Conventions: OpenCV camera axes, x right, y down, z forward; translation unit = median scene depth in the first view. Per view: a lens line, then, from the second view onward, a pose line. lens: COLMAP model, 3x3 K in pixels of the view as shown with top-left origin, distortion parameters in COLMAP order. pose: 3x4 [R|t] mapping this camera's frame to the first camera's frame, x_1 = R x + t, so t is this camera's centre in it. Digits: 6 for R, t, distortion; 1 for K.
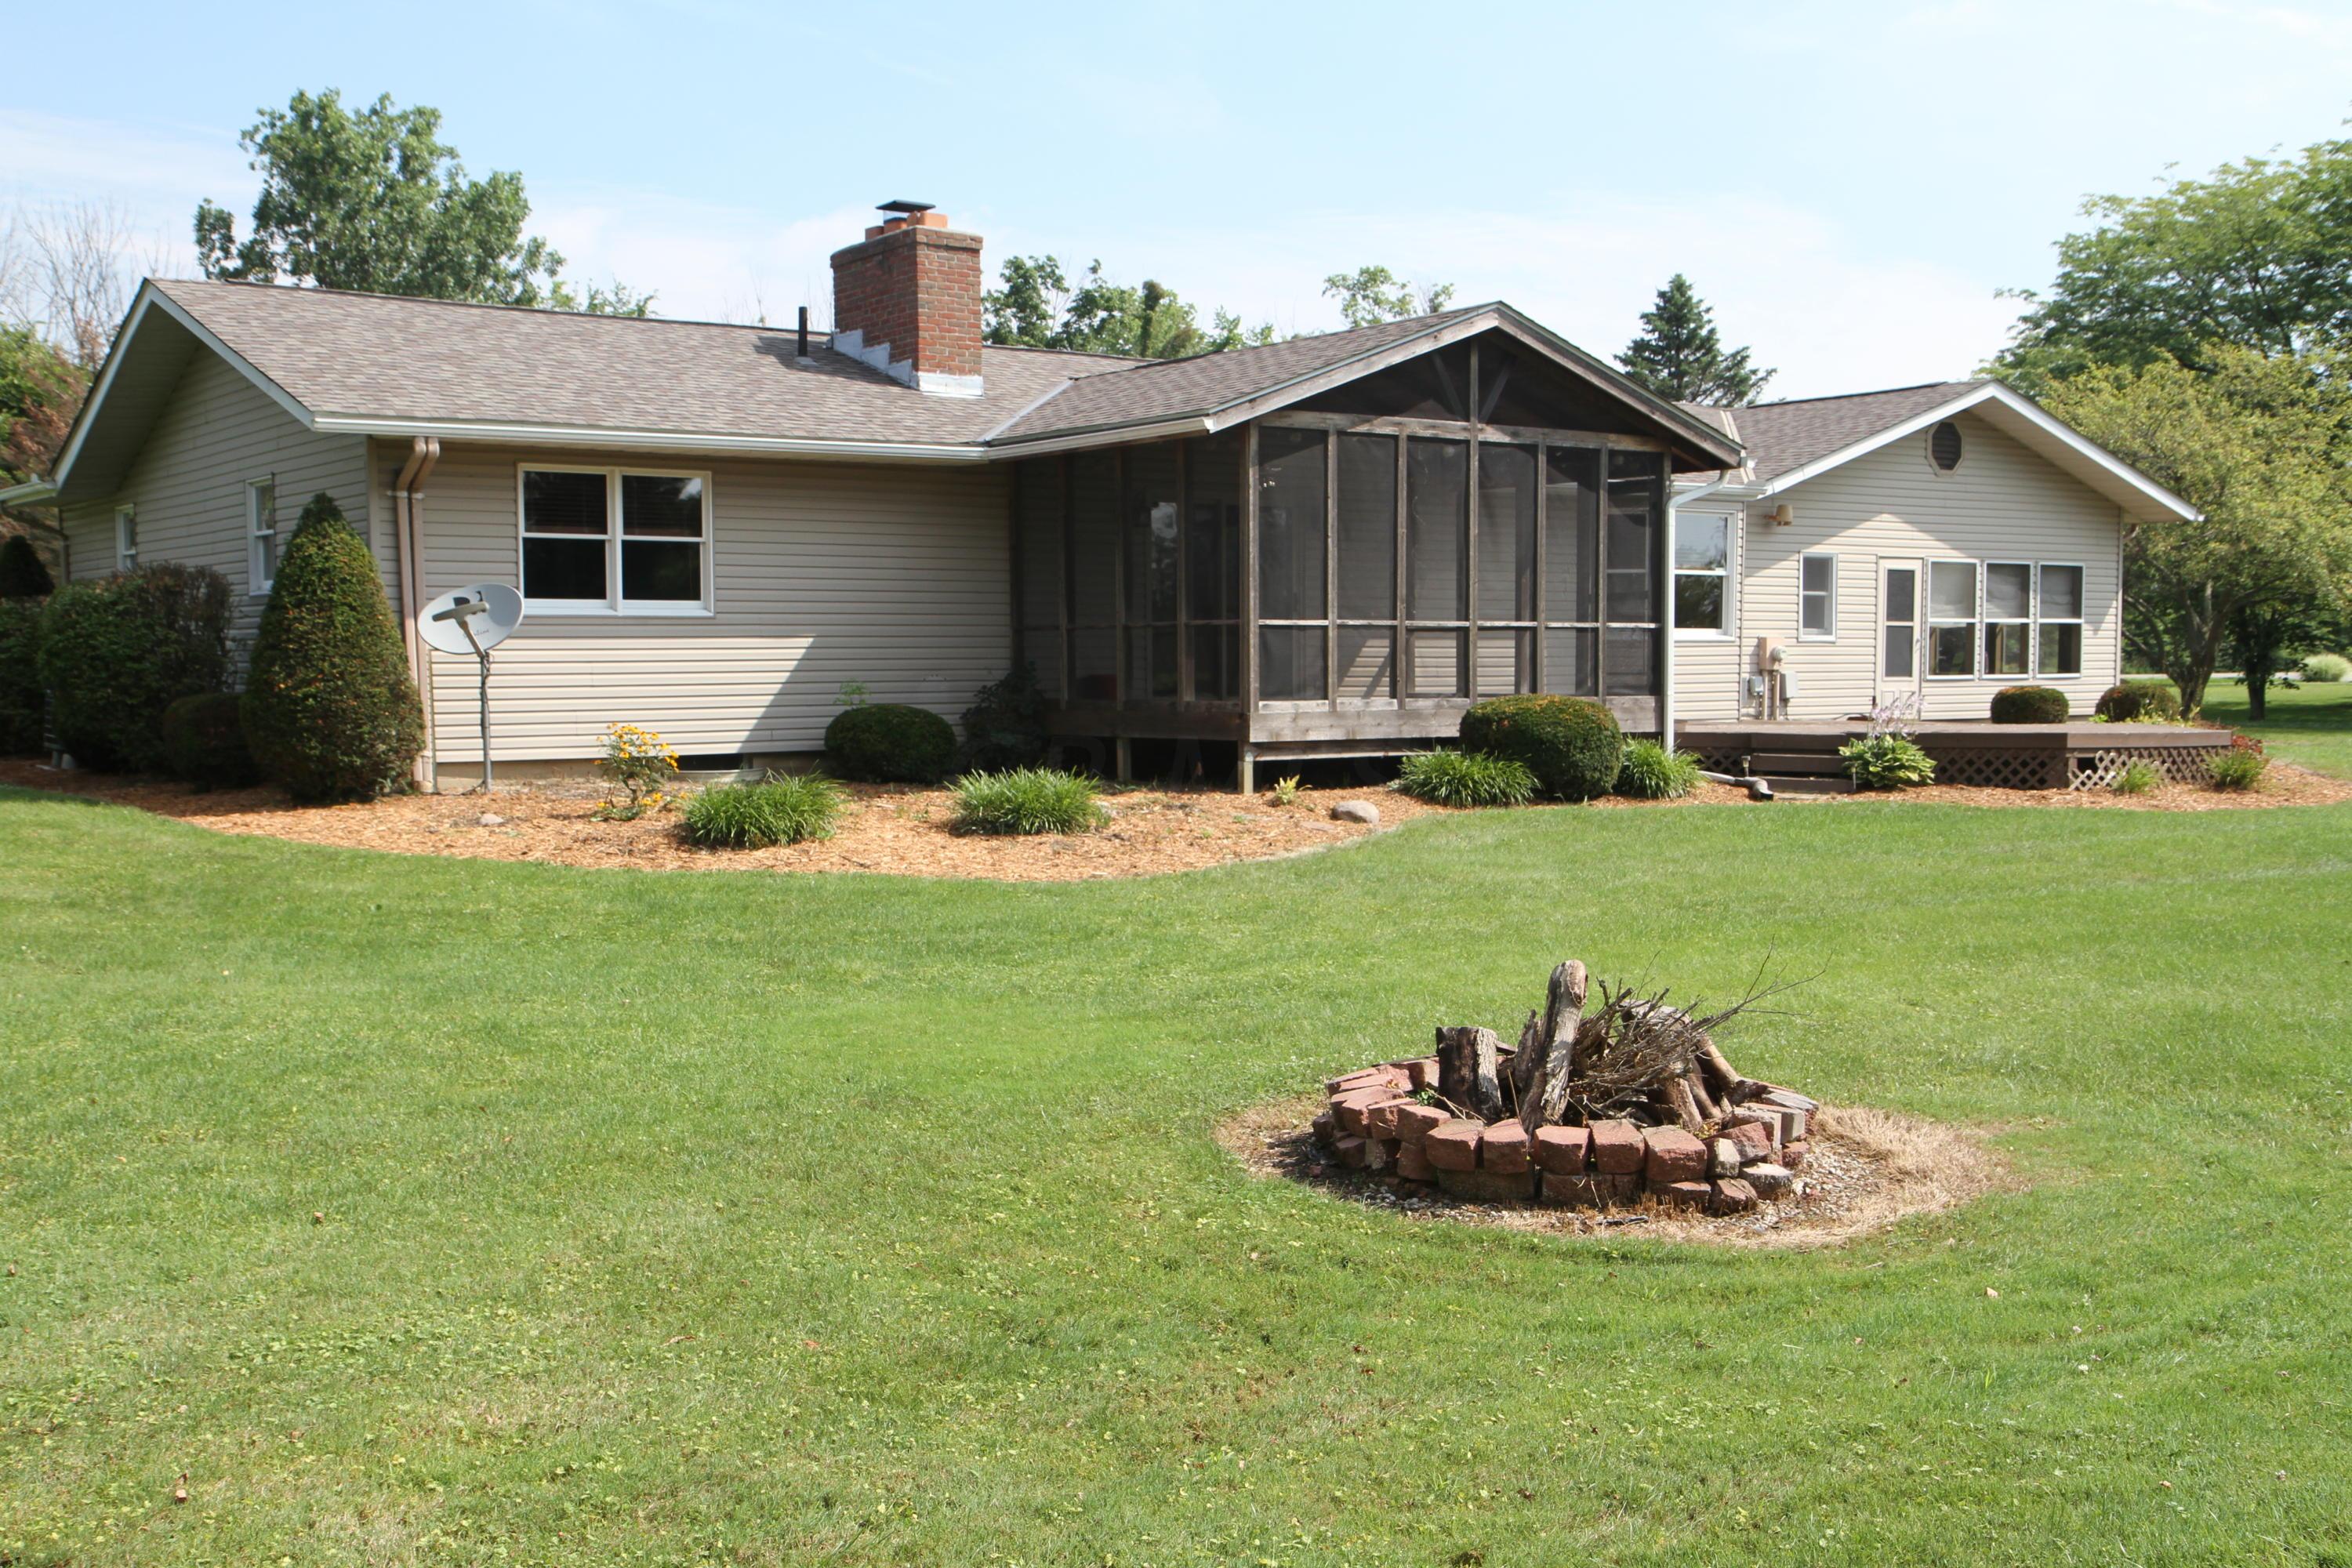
lens RADIAL K [[2423.4, 0, 1177.0], [0, 2423.4, 792.7], [0, 0, 1]] dist [0.122520, 0.000000]
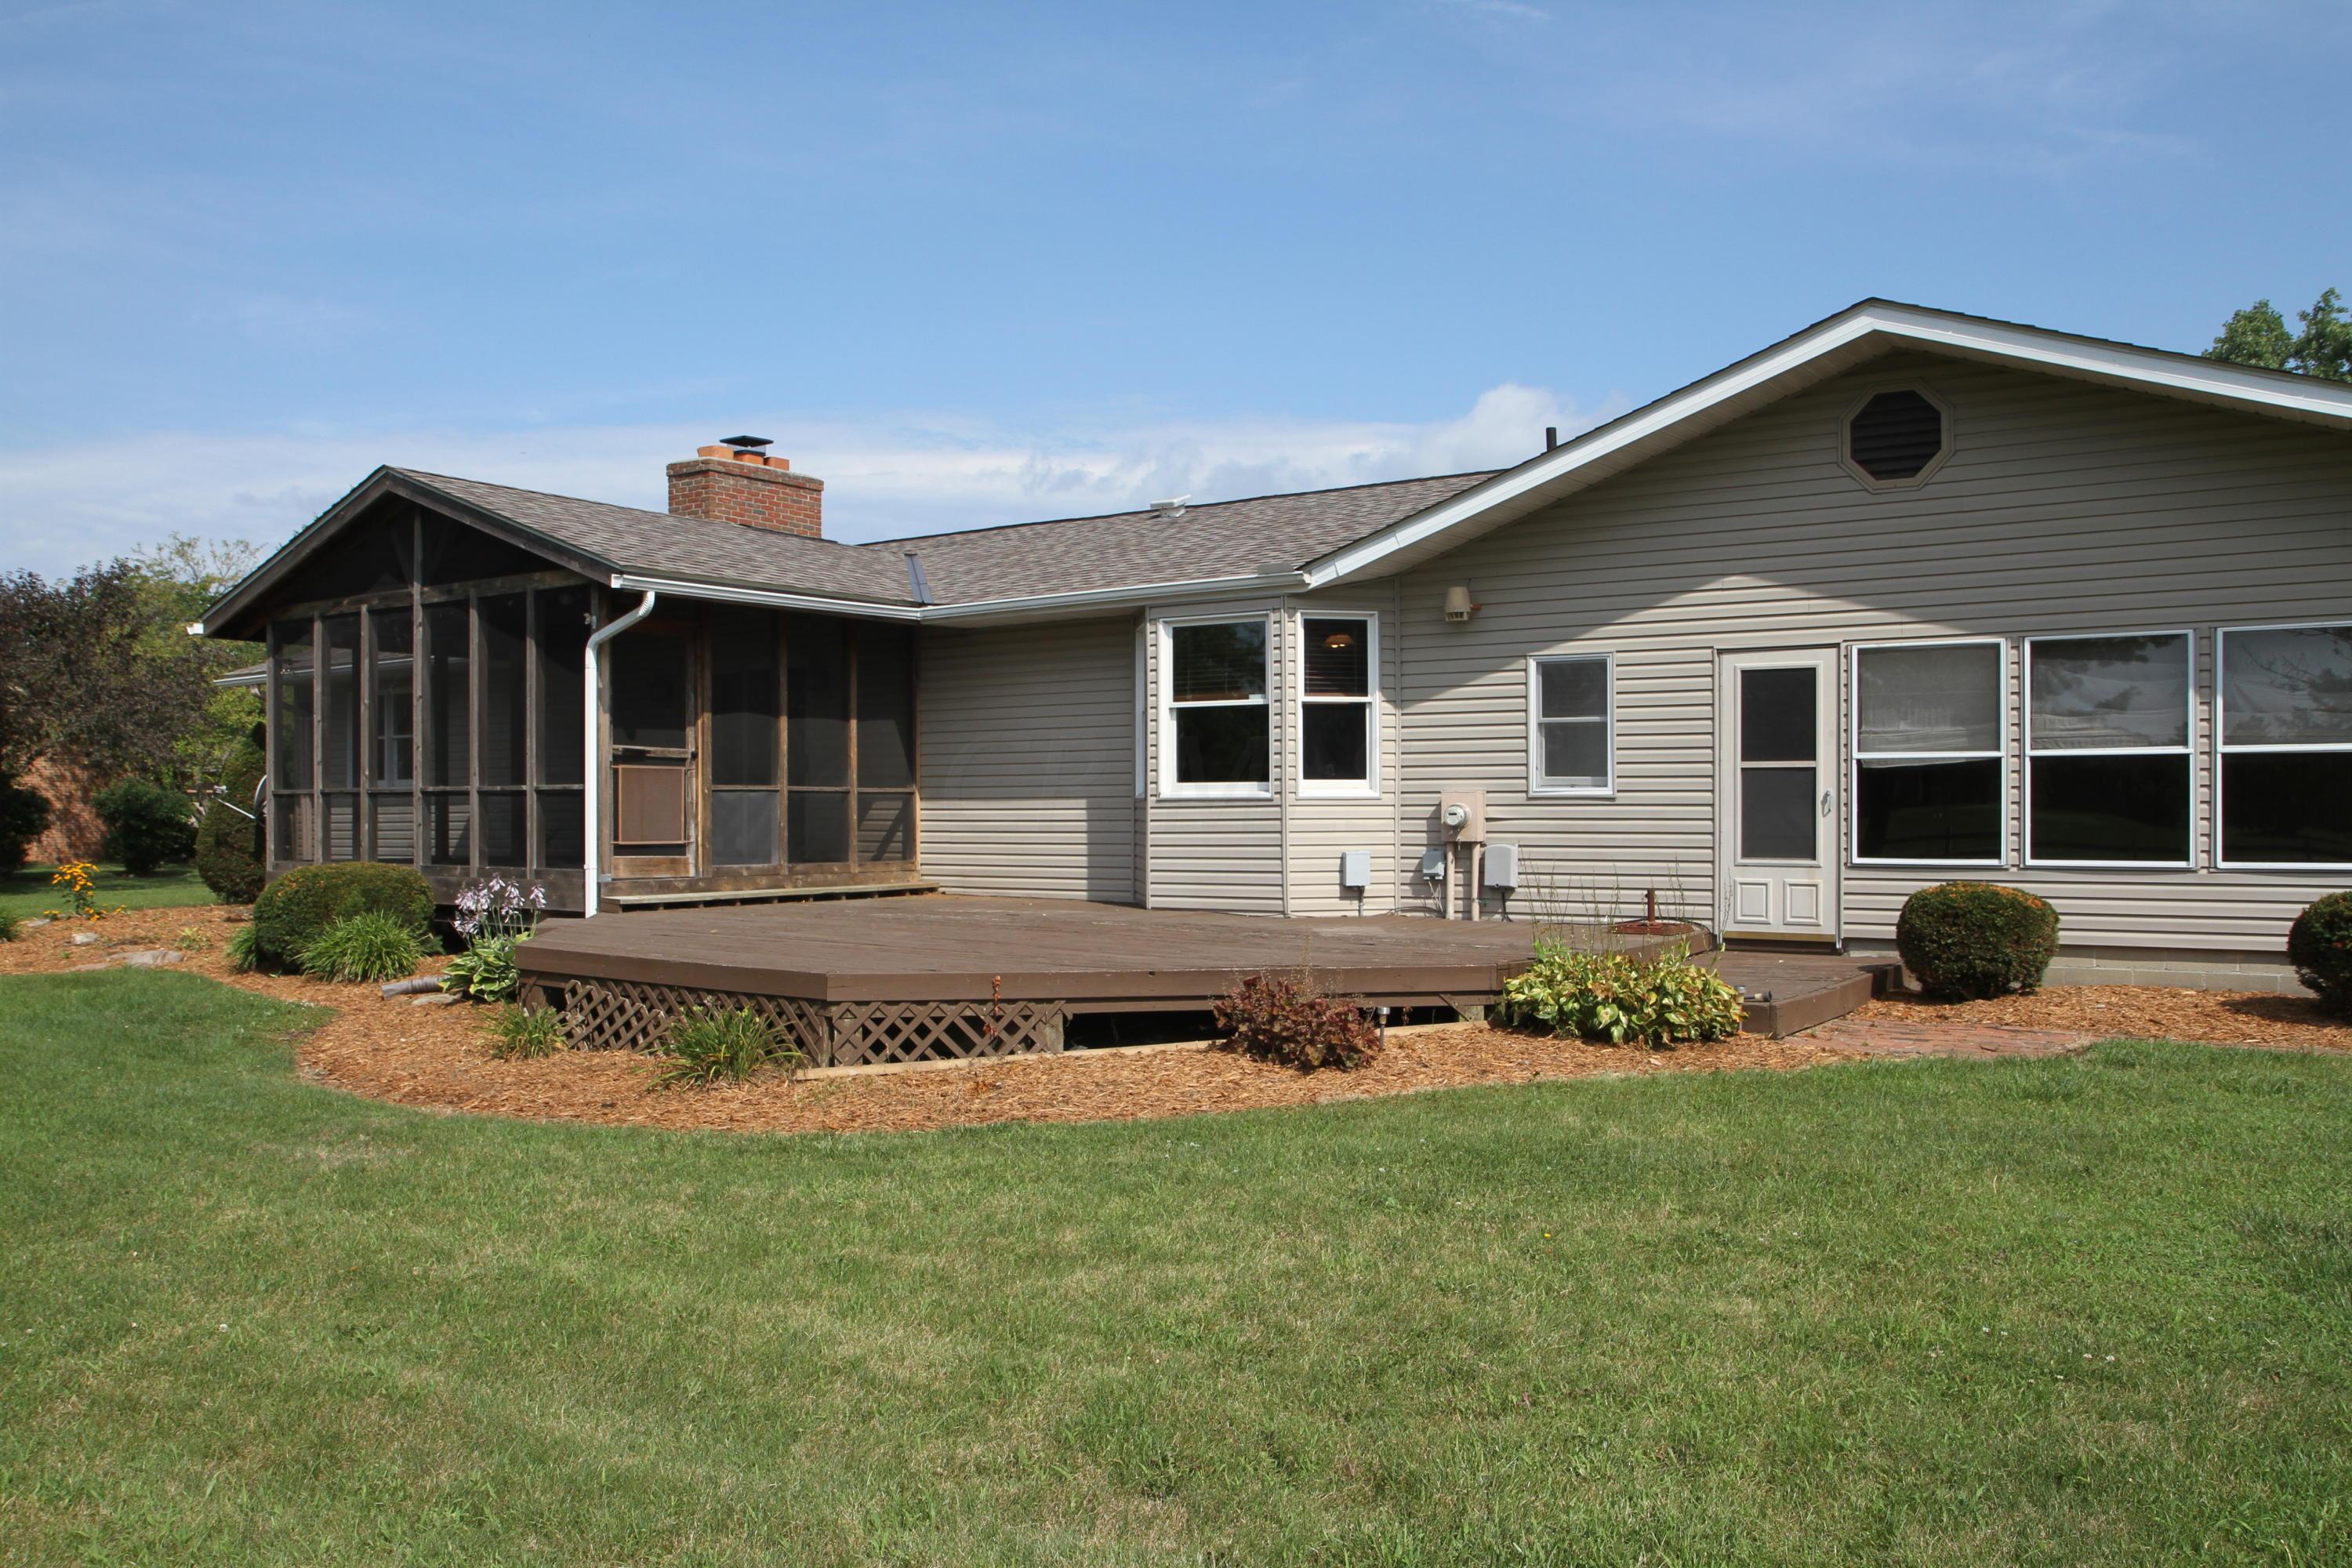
lens RADIAL K [[1846.3, 0, 1191.6], [0, 1846.3, 818.6], [0, 0, 1]] dist [-0.099331, 0.094458]
pose [[0.342302, 0.004033, -0.939581, 0.644458], [-0.049060, 0.998703, -0.013586, -0.044213], [0.938308, 0.050746, 0.342056, 0.730695]]
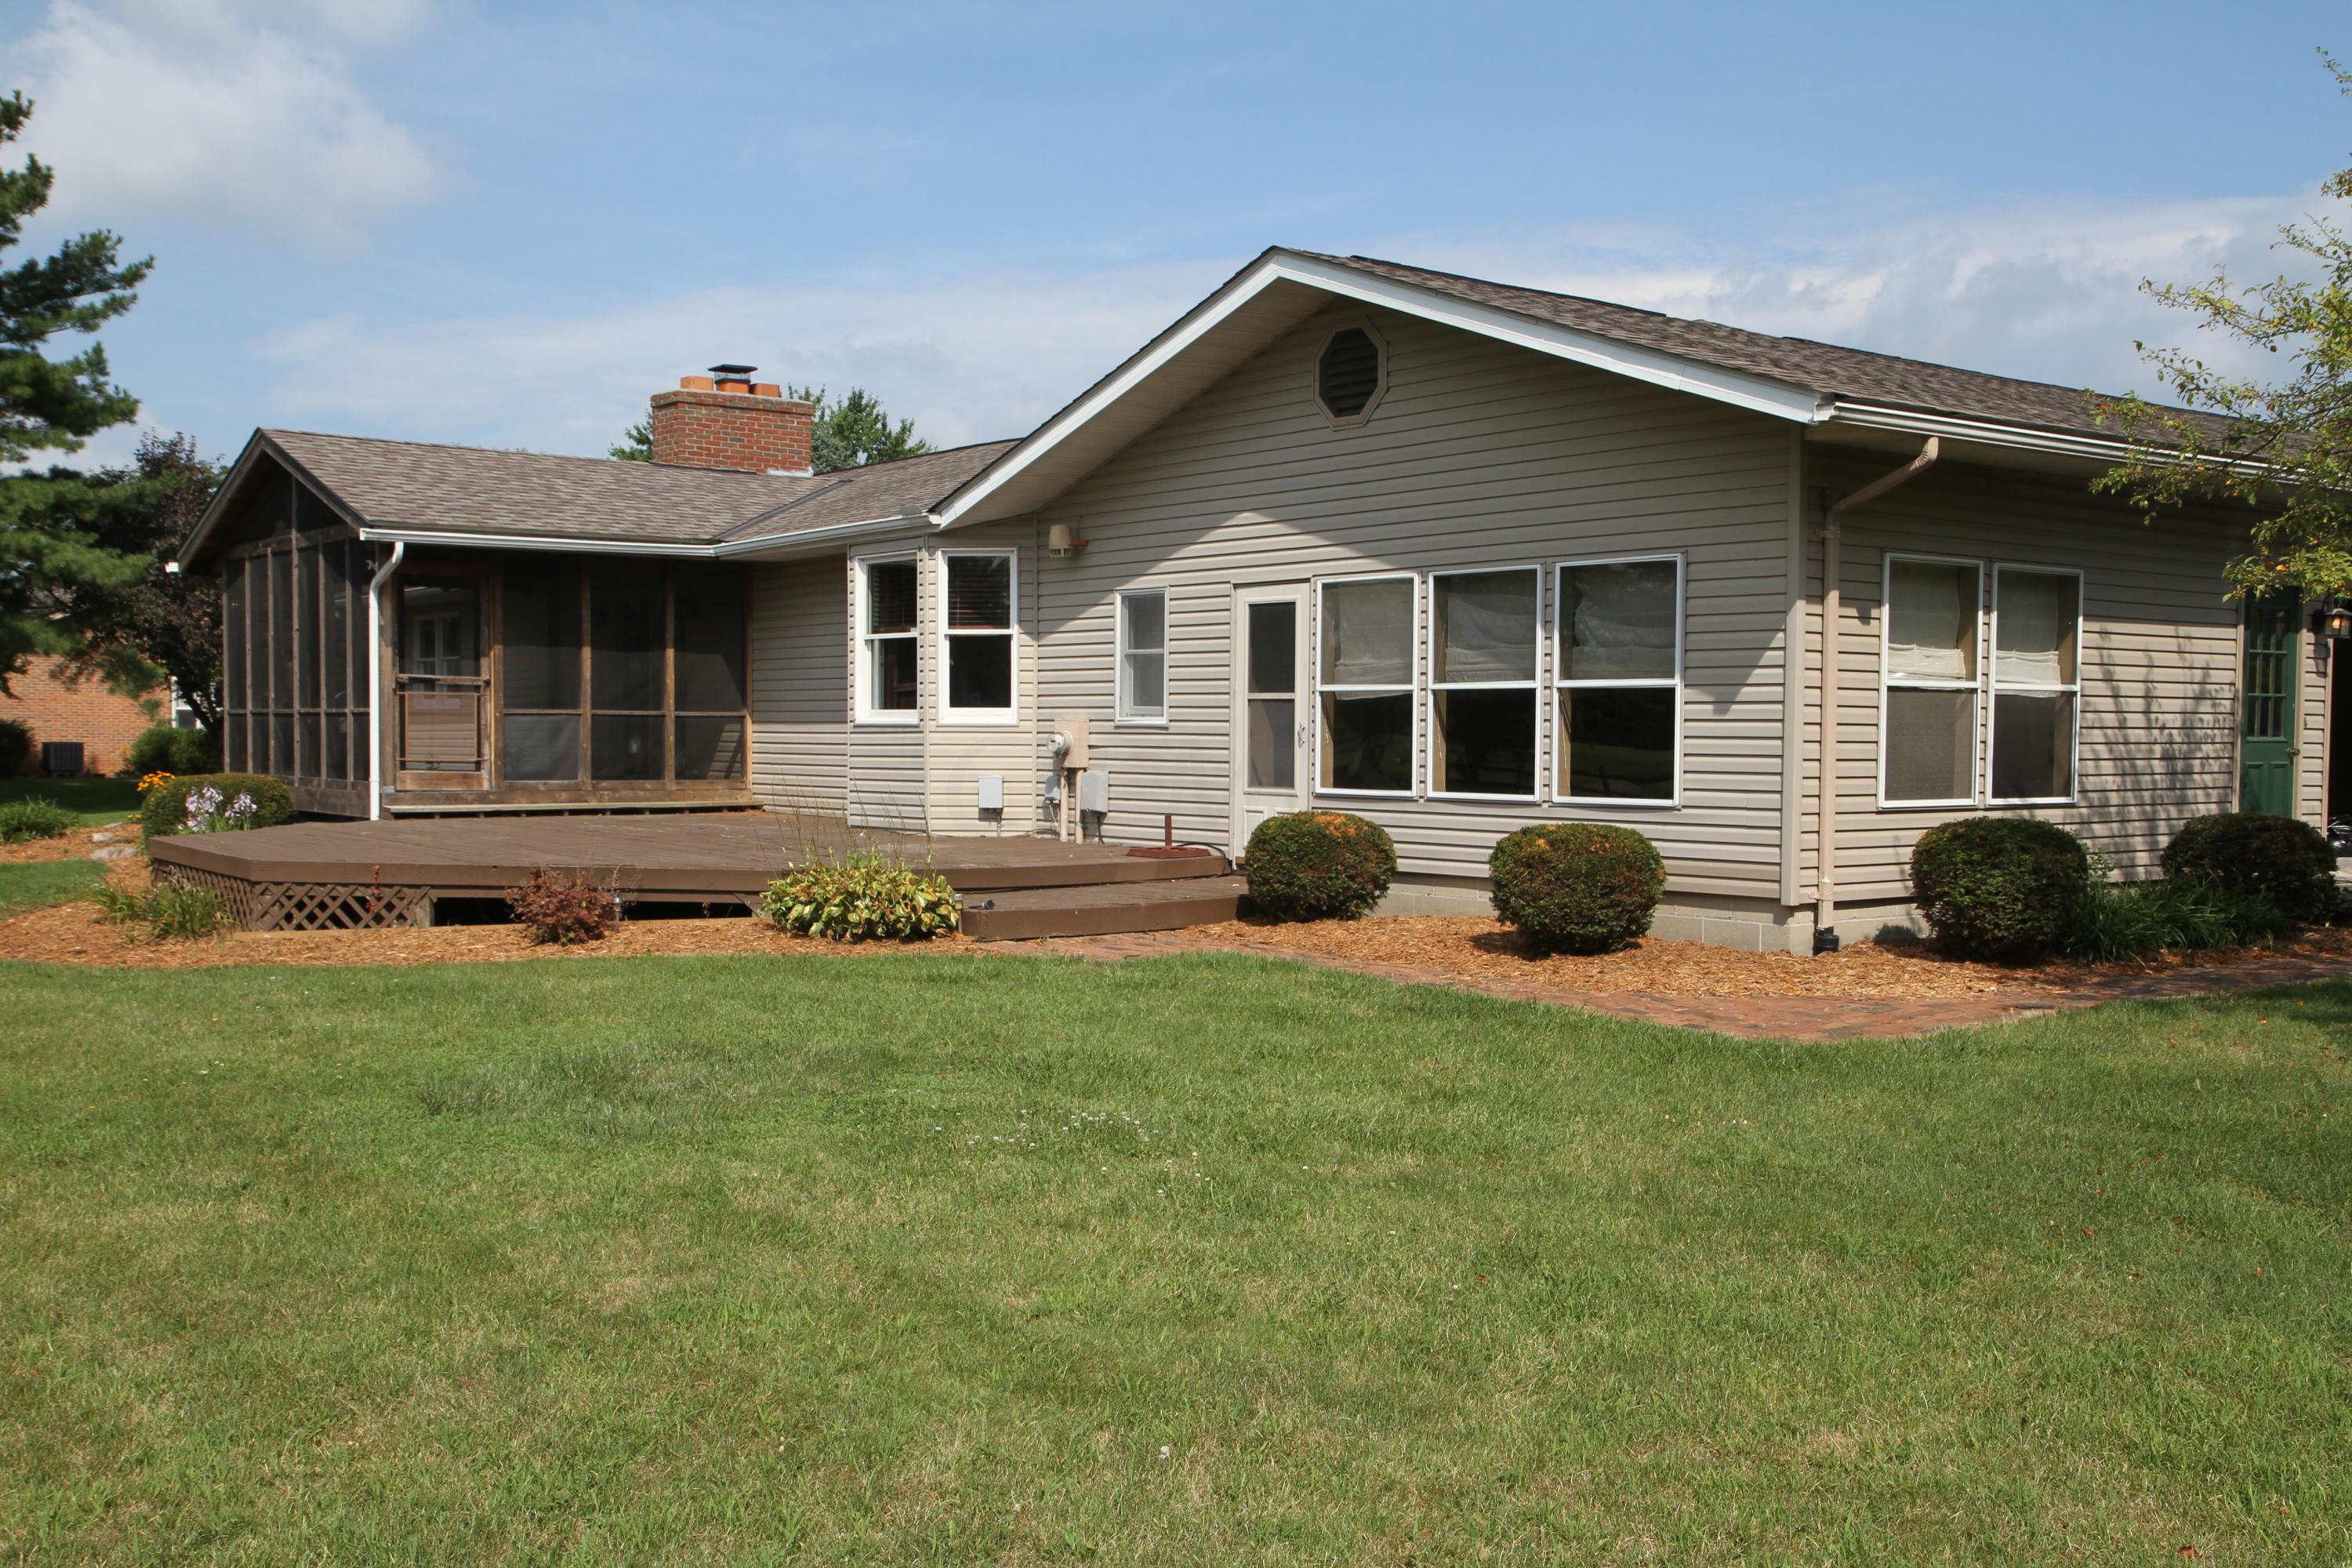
lens RADIAL K [[2281.0, 0, 1168.2], [0, 2281.0, 798.2], [0, 0, 1]] dist [0.020990, 0.000000]
pose [[0.031926, 0.031190, -0.999003, 0.836123], [-0.060302, 0.997752, 0.029224, -0.059188], [0.997669, 0.059309, 0.033735, 0.959542]]
